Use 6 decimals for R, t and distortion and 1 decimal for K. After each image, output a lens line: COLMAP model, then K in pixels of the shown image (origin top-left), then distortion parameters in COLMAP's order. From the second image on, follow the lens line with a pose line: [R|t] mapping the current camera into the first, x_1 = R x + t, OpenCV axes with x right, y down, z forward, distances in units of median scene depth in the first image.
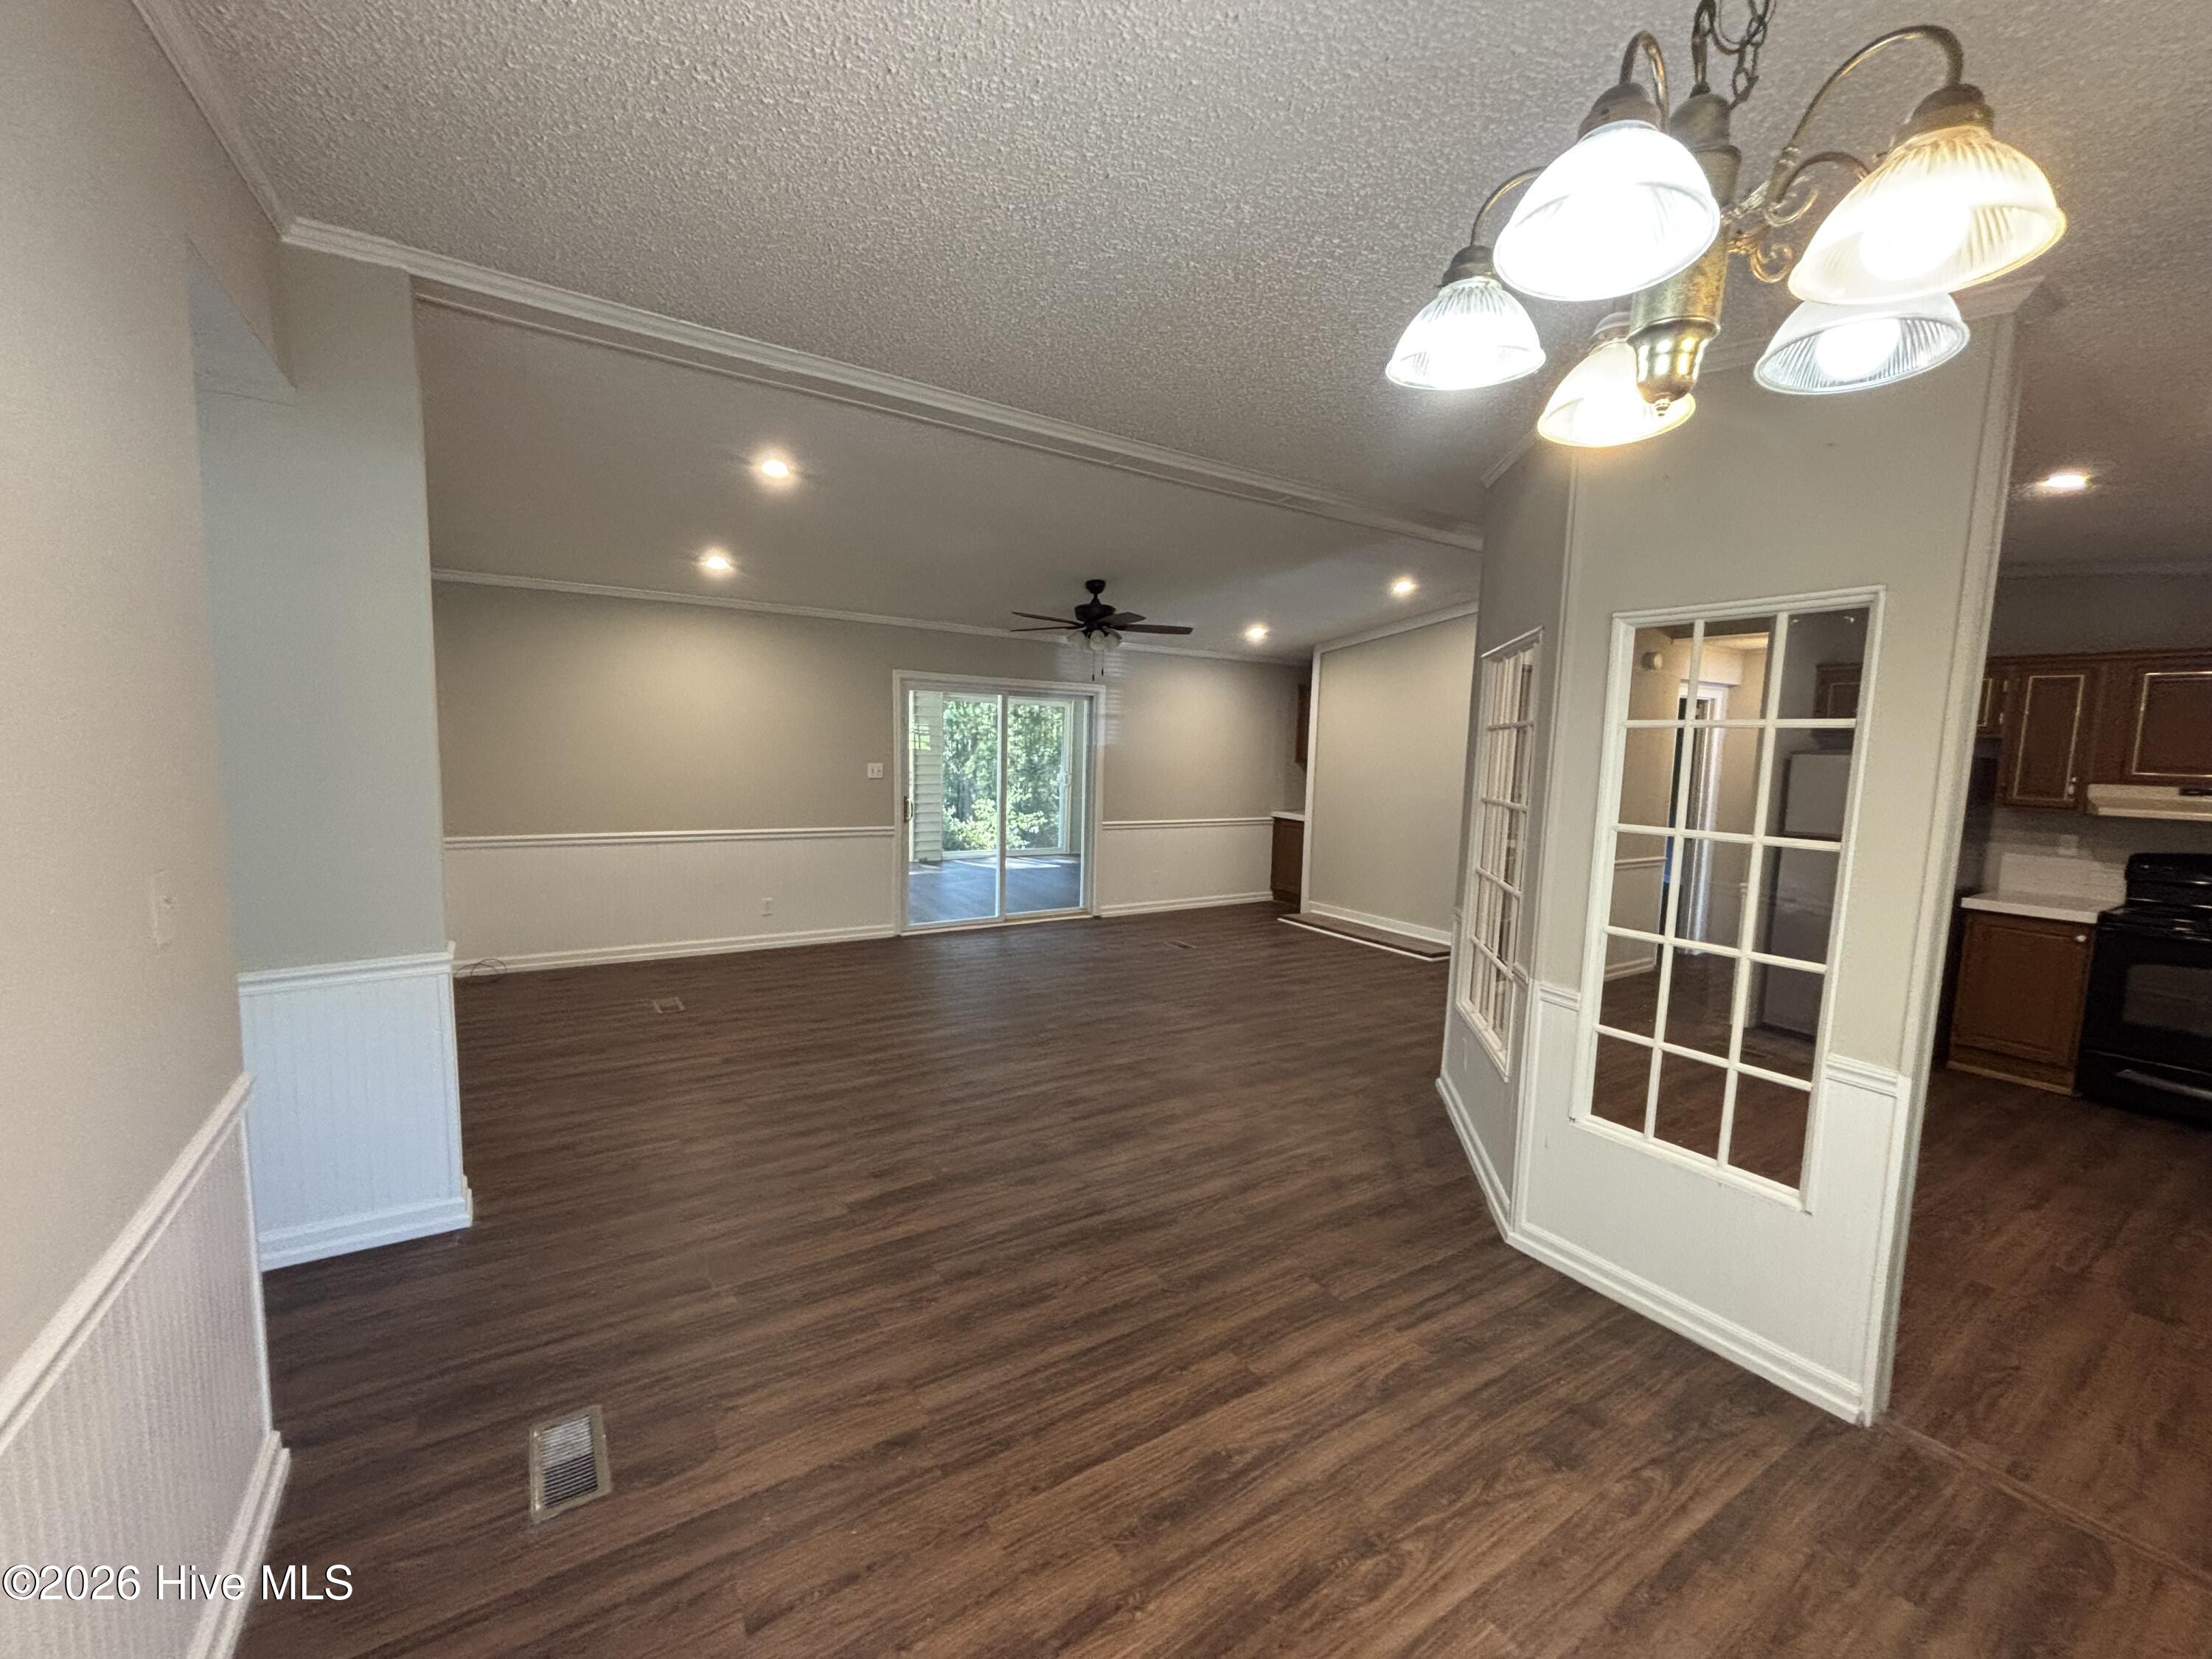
lens RADIAL K [[891.1, 0, 1111.4], [0, 891.1, 830.5], [0, 0, 1]] dist [-0.002839, 0.000598]
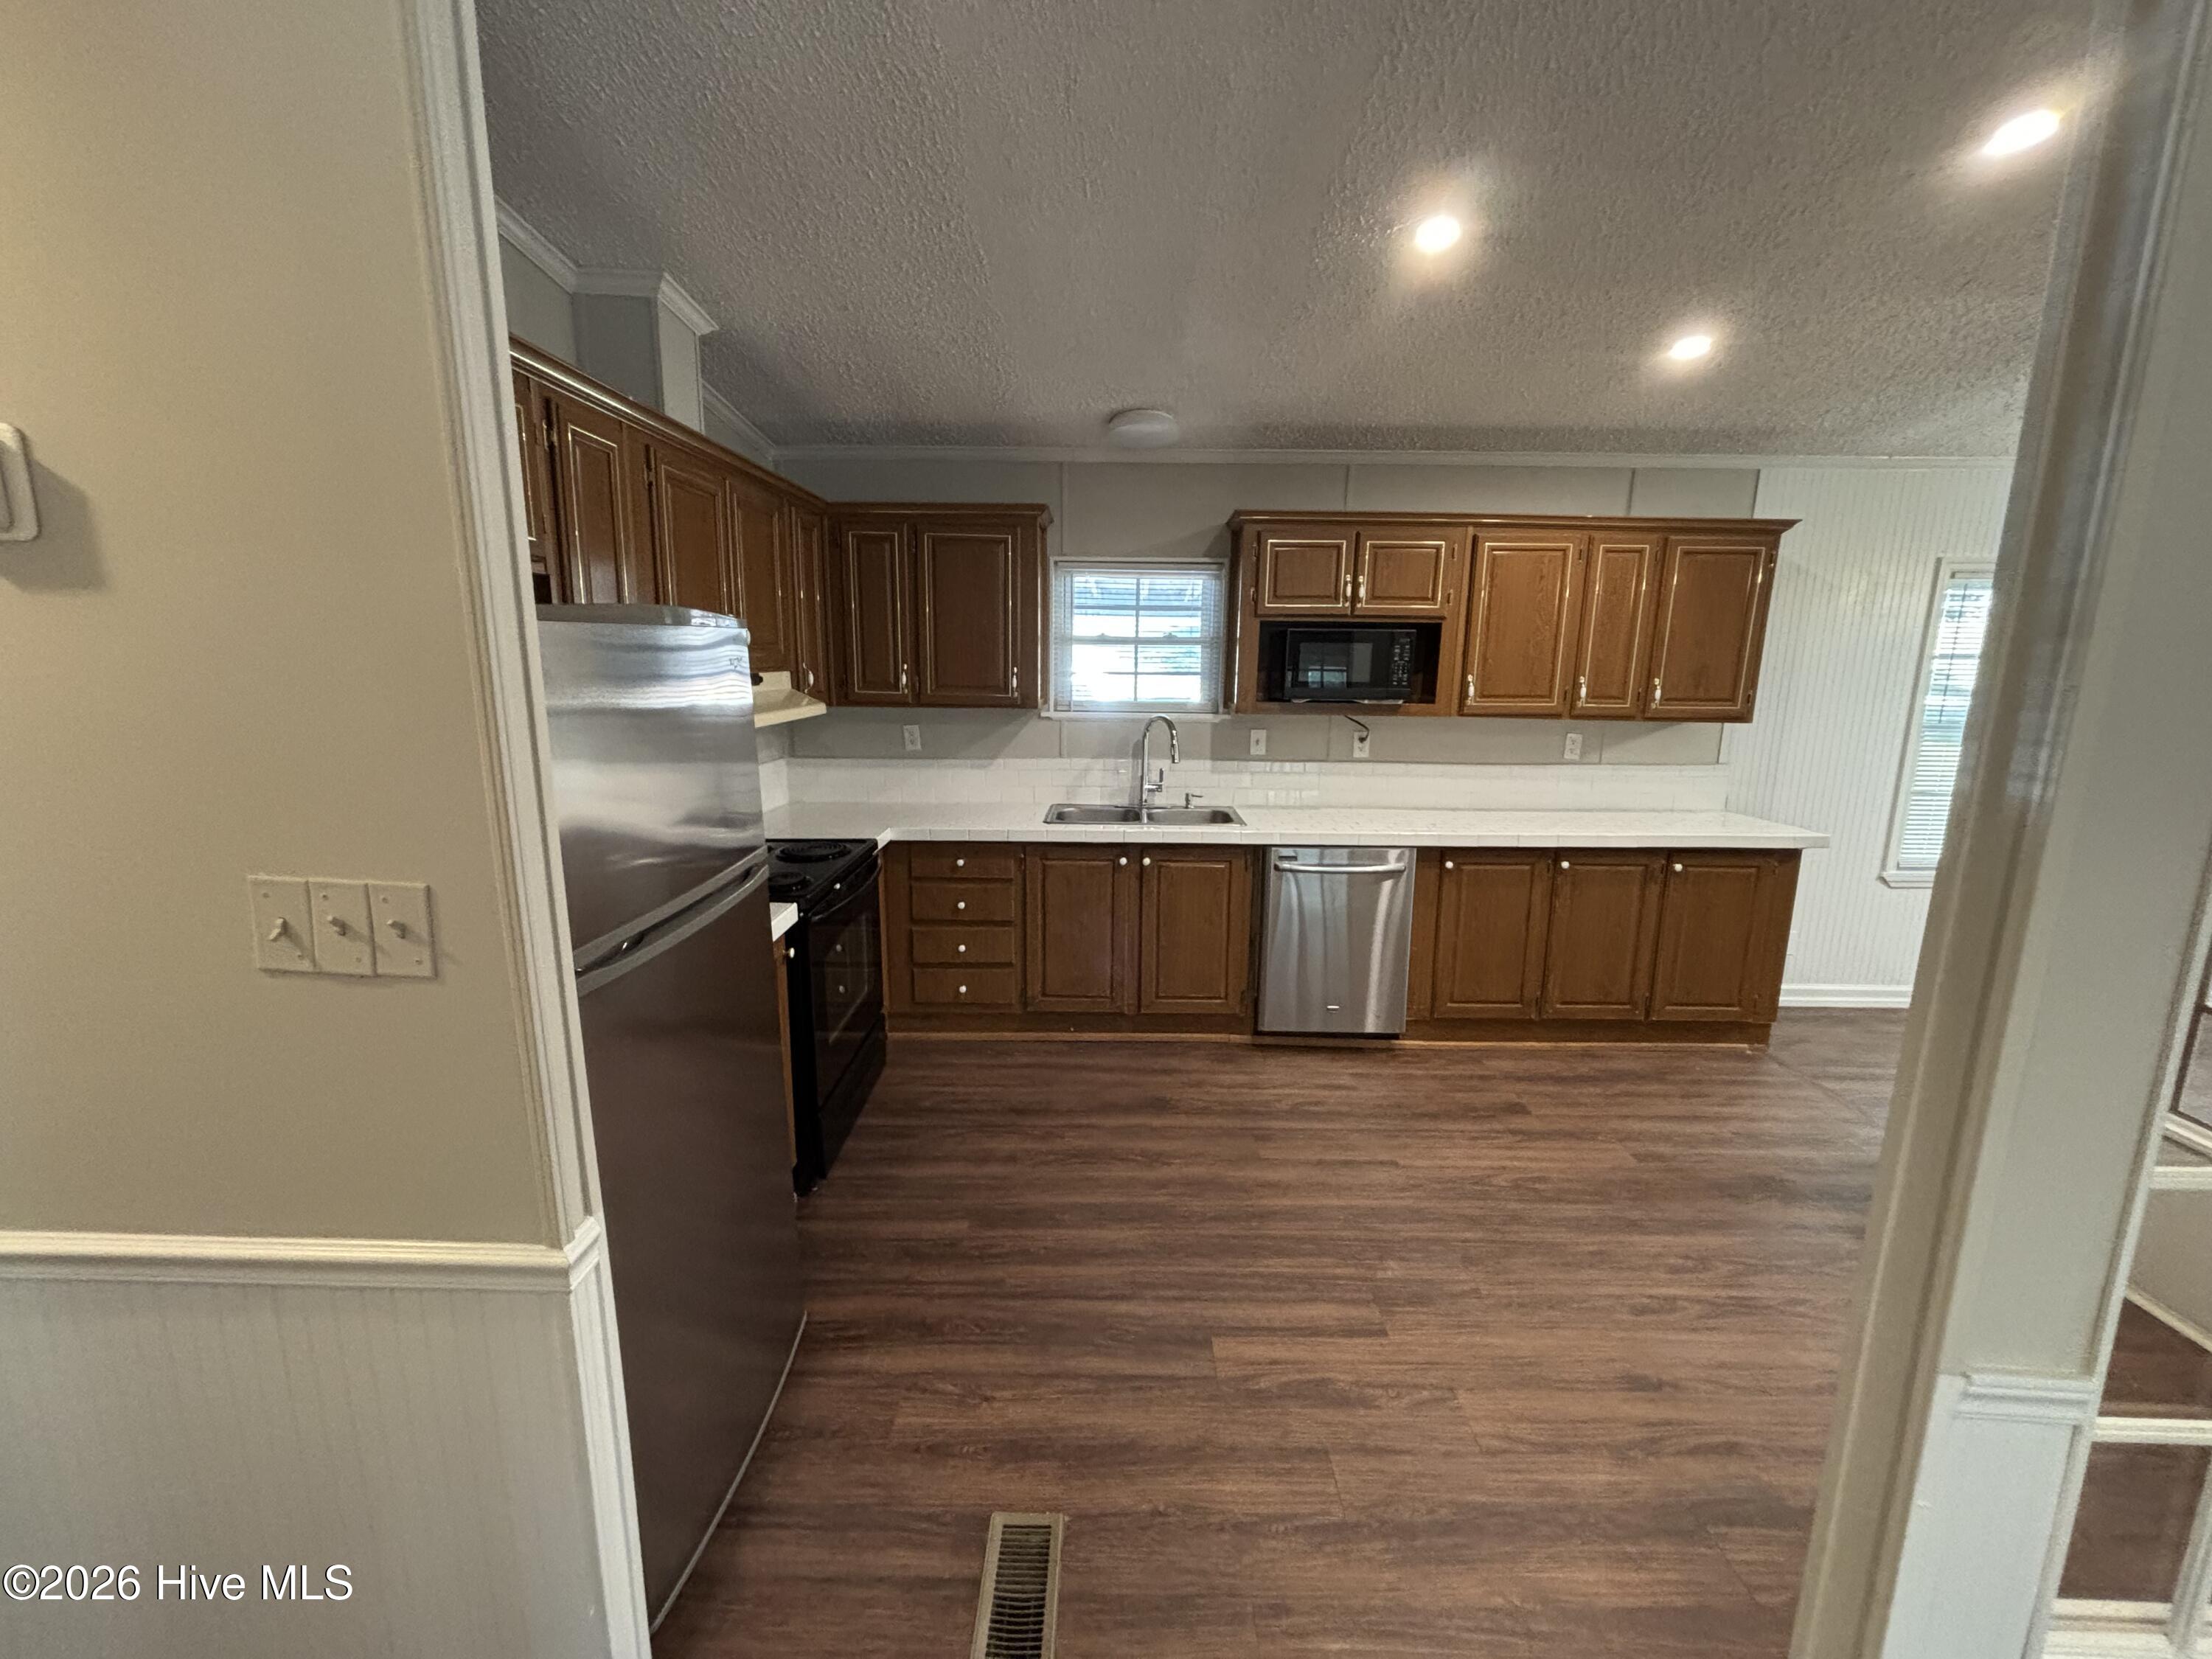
lens RADIAL K [[887.0, 0, 1098.4], [0, 887.0, 830.1], [0, 0, 1]] dist [-0.001967, -0.000369]
pose [[-0.828188, -0.143591, 0.541743, 1.148250], [0.023074, 0.957067, 0.288948, -0.210548], [-0.559975, 0.251803, -0.789318, 2.414509]]
